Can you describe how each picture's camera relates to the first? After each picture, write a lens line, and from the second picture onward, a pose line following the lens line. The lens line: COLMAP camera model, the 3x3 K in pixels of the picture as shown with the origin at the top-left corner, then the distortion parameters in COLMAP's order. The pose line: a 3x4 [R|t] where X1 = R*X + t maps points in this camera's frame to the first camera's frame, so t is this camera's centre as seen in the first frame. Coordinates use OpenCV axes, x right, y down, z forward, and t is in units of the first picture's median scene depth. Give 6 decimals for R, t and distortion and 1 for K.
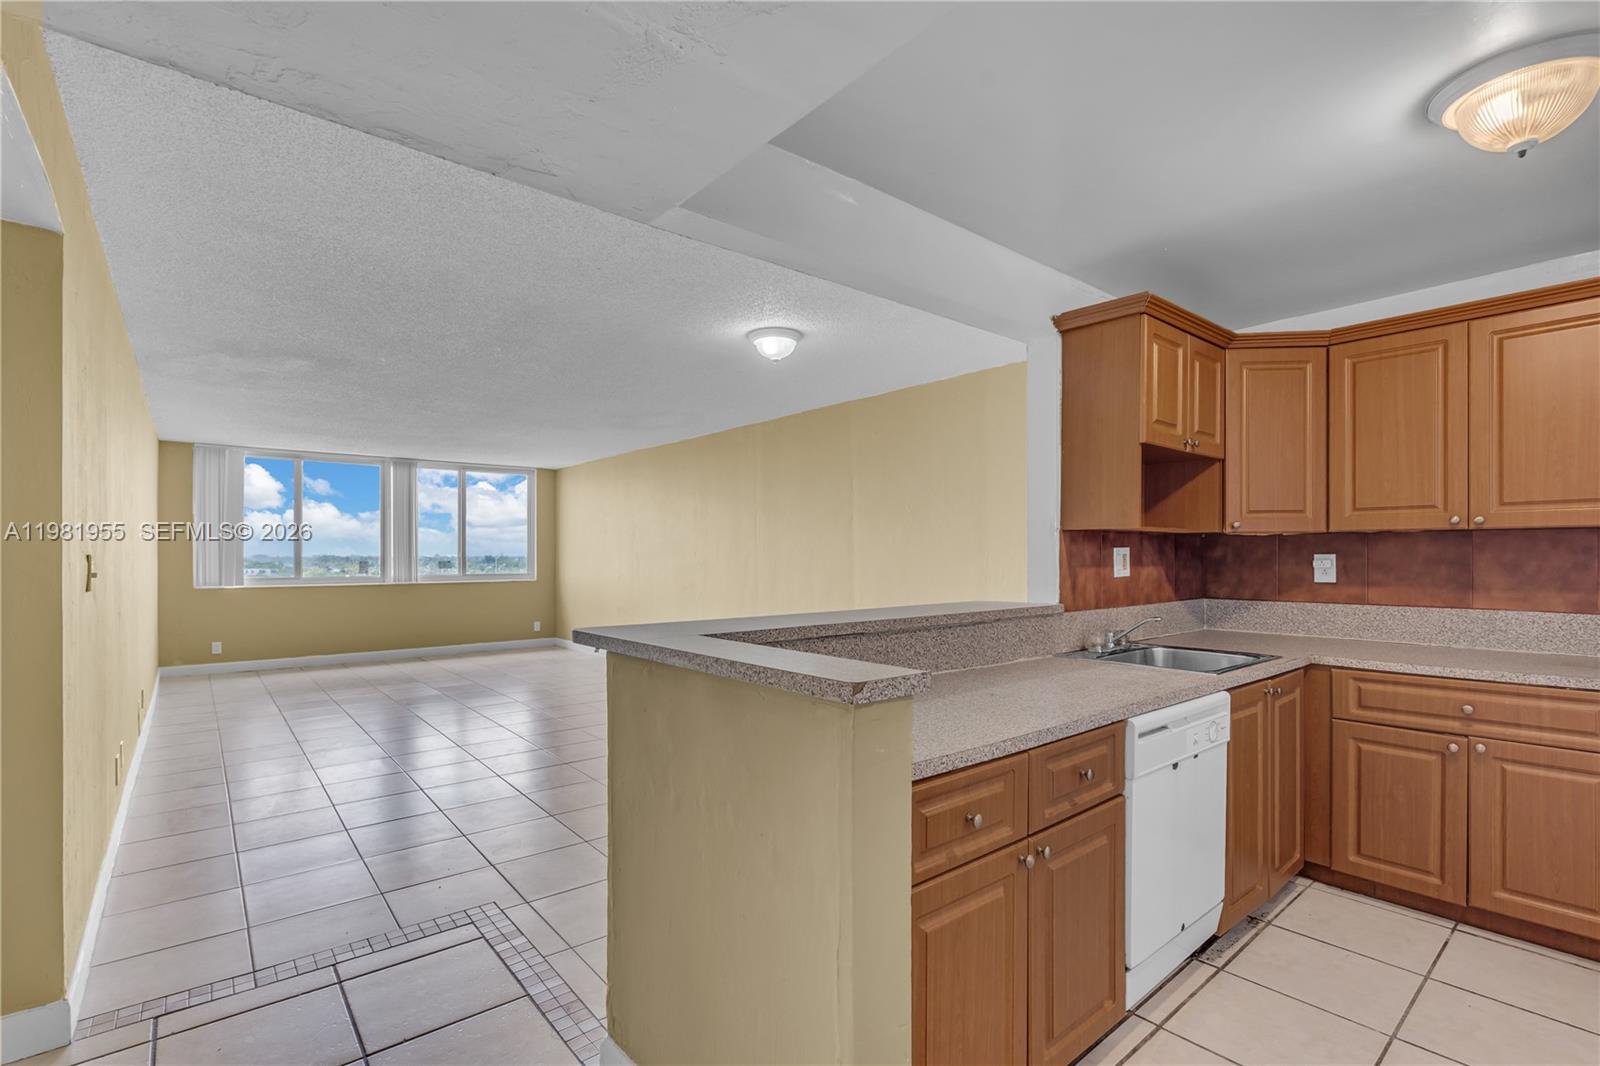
lens RADIAL K [[730.8, 0, 791.3], [0, 730.8, 554.3], [0, 0, 1]] dist [-0.008426, 0.003314]
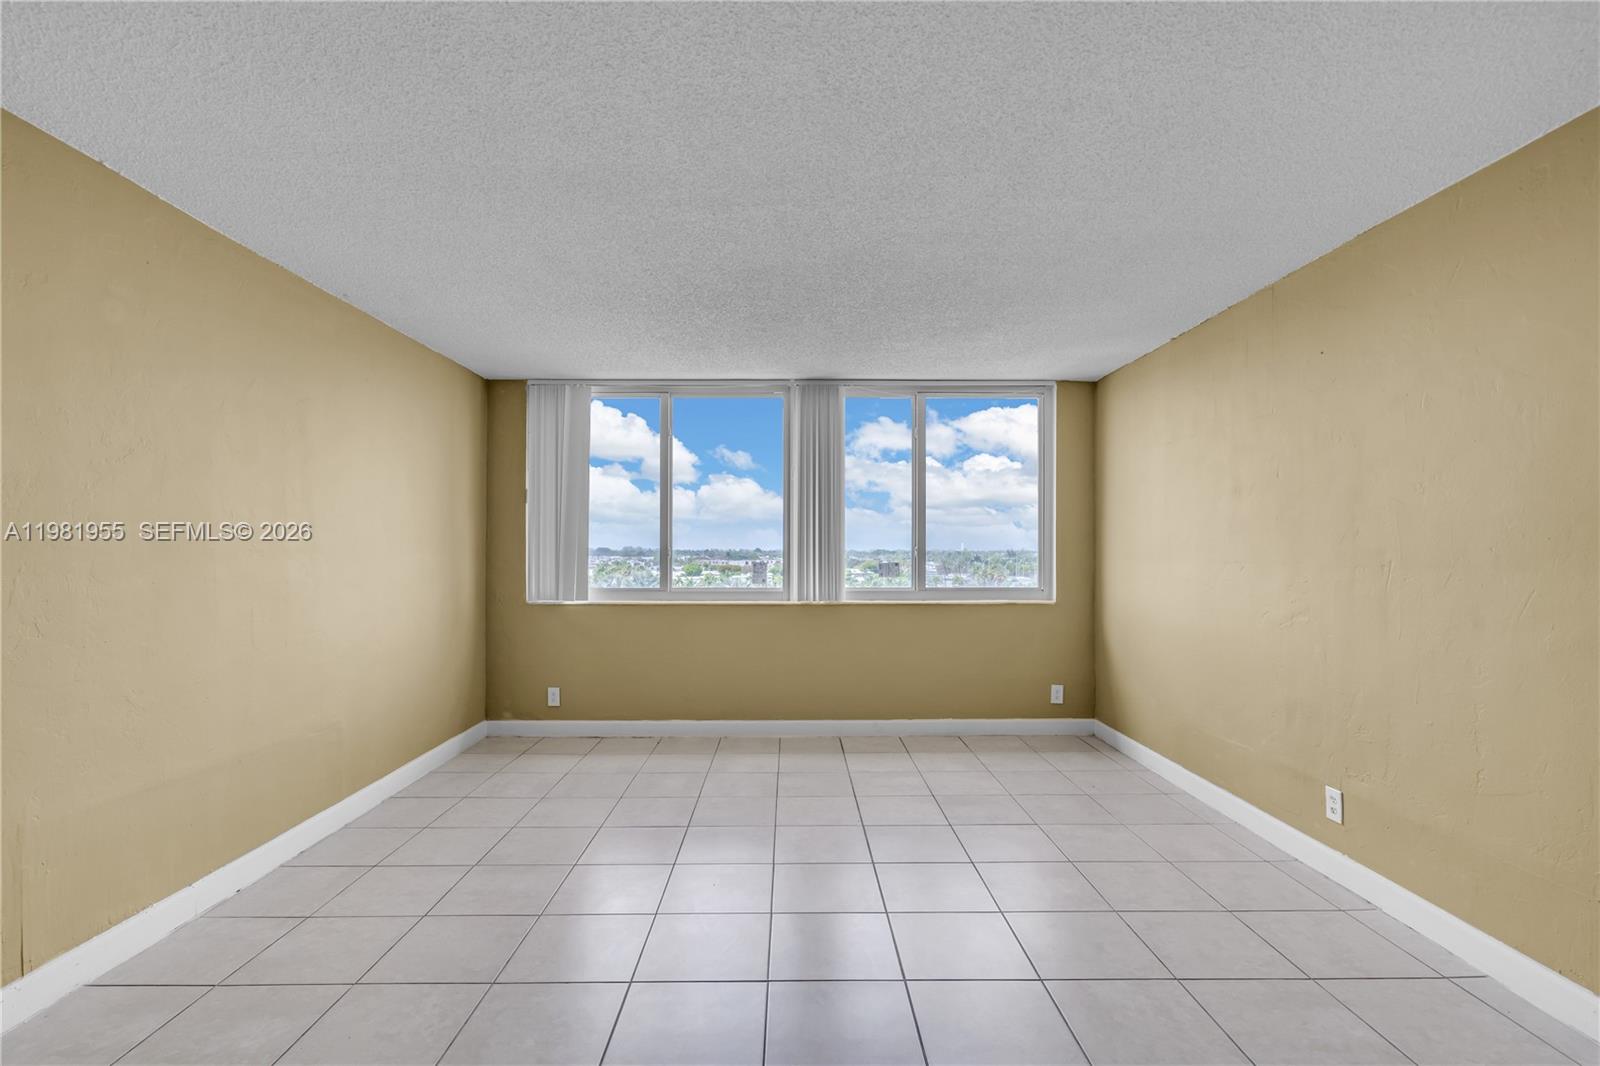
lens RADIAL K [[730.8, 0, 797.1], [0, 730.8, 546.2], [0, 0, 1]] dist [-0.008426, 0.003314]
pose [[0.780567, 0.000014, -0.625072, -0.201875], [-0.000864, 0.999999, -0.001056, -0.002844], [0.625071, 0.001364, 0.780566, 0.575560]]
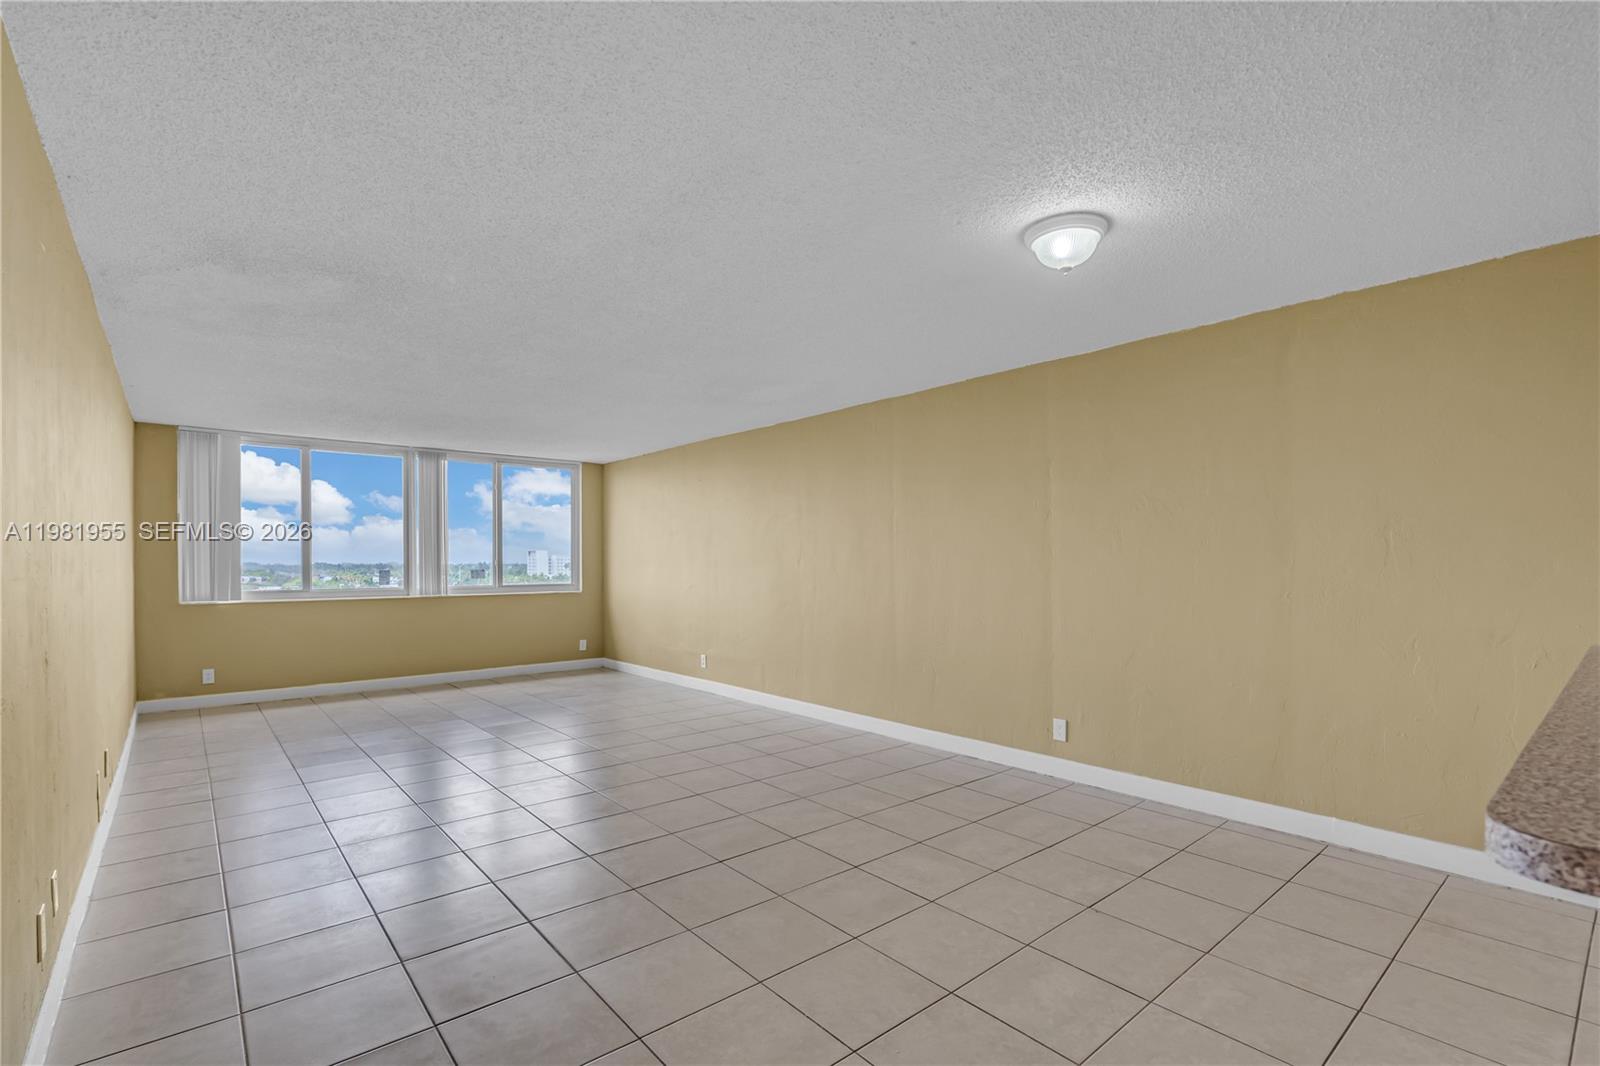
lens RADIAL K [[730.8, 0, 798.3], [0, 730.8, 565.5], [0, 0, 1]] dist [-0.008426, 0.003314]
pose [[0.999883, -0.002265, 0.015160, -0.123299], [0.002177, 0.999981, 0.005847, 0.000200], [-0.015173, -0.005813, 0.999868, 0.153971]]
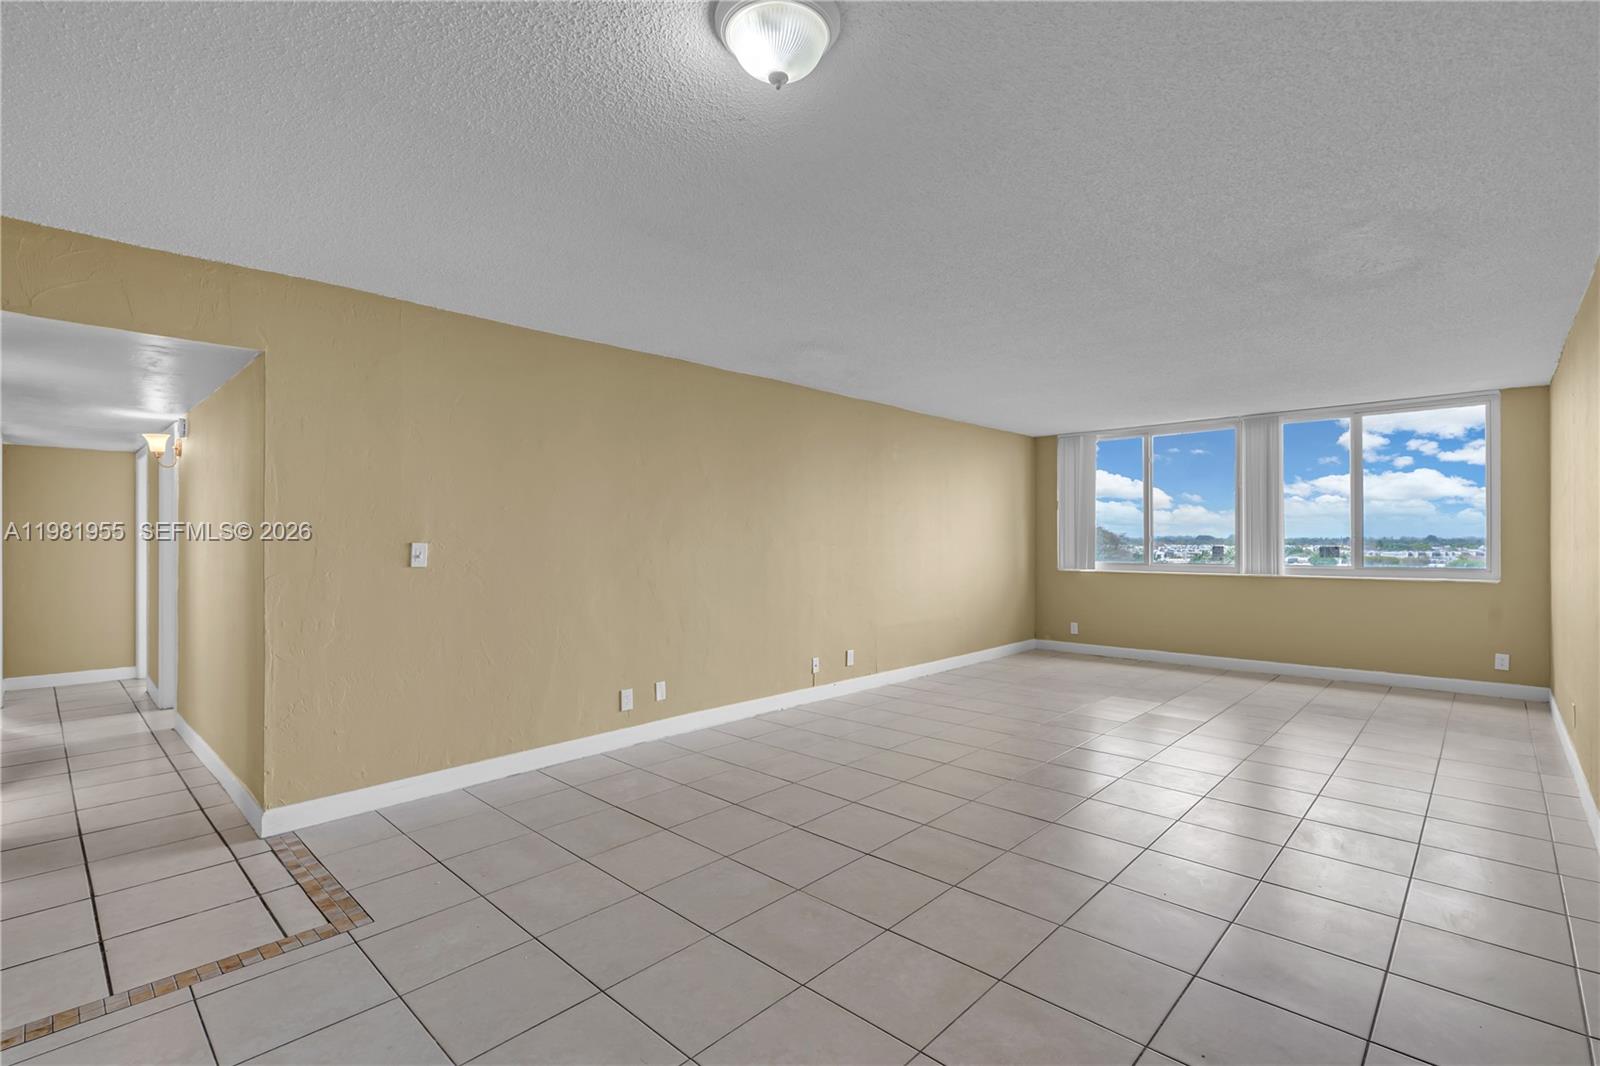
lens RADIAL K [[730.8, 0, 801.4], [0, 730.8, 540.4], [0, 0, 1]] dist [-0.008426, 0.003314]
pose [[0.133852, 0.002180, -0.990999, 0.175396], [0.004374, 0.999987, 0.002790, -0.001651], [0.990992, -0.004708, 0.133841, 0.431126]]
